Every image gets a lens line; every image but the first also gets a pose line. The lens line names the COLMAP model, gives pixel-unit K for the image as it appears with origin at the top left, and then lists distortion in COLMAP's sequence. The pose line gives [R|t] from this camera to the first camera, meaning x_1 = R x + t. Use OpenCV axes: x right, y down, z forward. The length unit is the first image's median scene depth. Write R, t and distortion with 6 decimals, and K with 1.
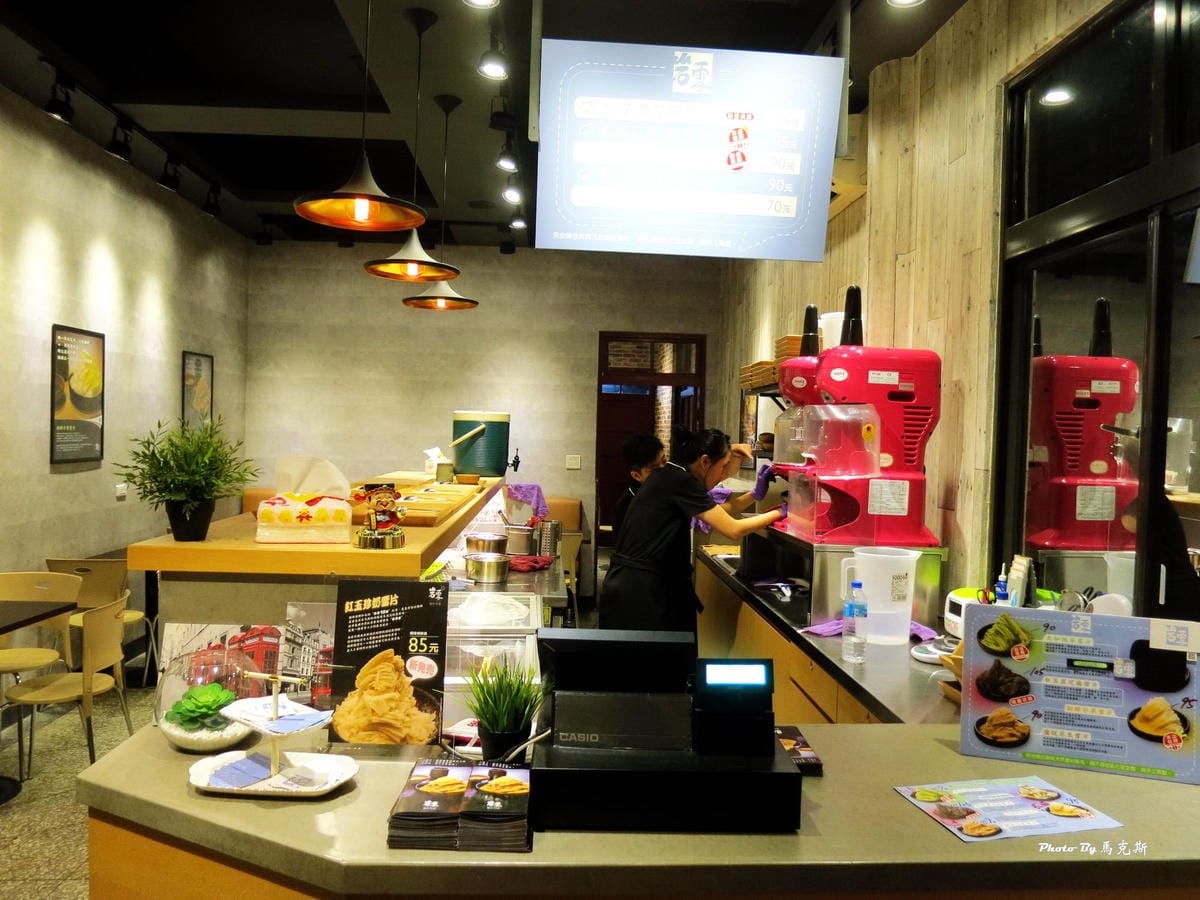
lens RADIAL K [[856.8, 0, 597.6], [0, 856.8, 450.9], [0, 0, 1]] dist [-0.068542, -0.003437]
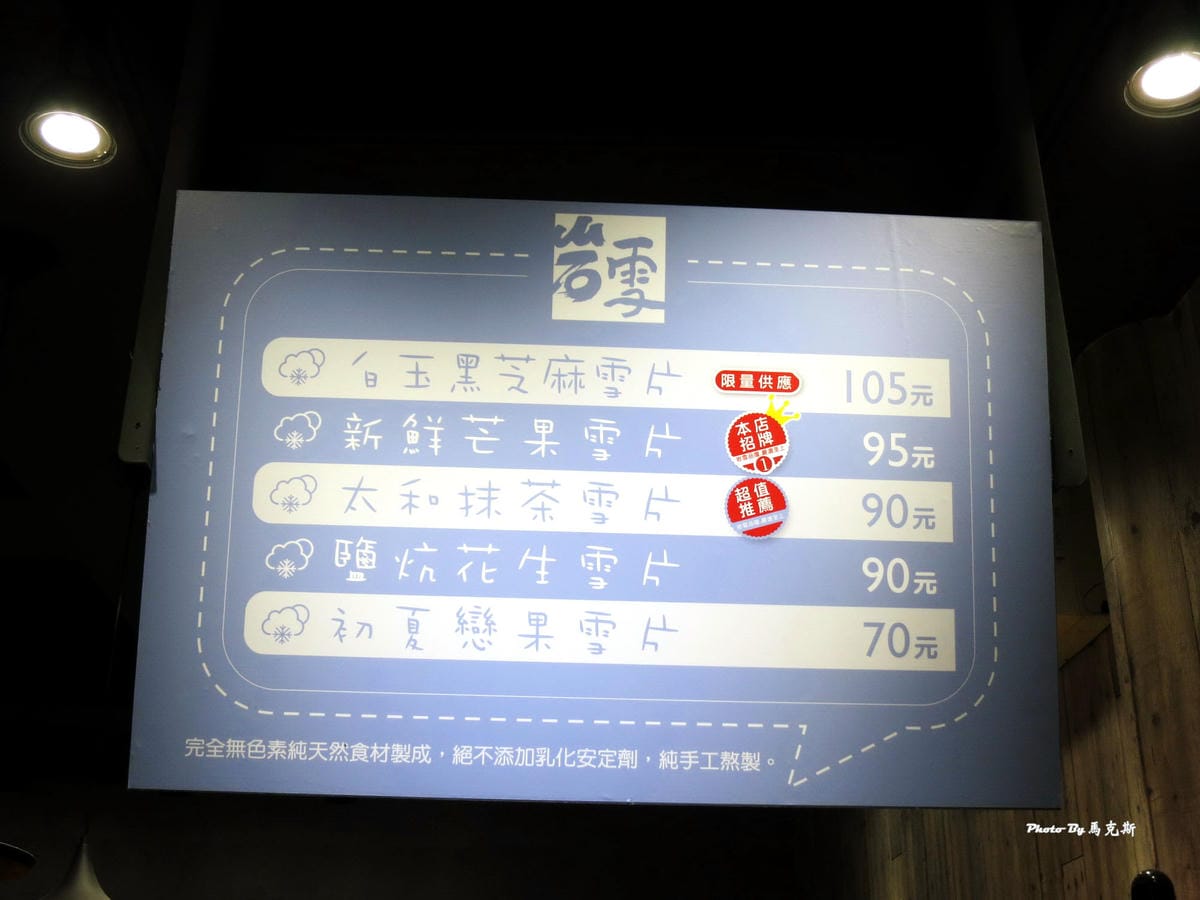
lens RADIAL K [[1432.5, 0, 599.6], [0, 1432.5, 448.7], [0, 0, 1]] dist [-0.094138, 0.000000]
pose [[0.999689, -0.024493, 0.004719, 0.101555], [0.023980, 0.891628, -0.452133, -0.114871], [0.006866, 0.452105, 0.891938, 0.499618]]
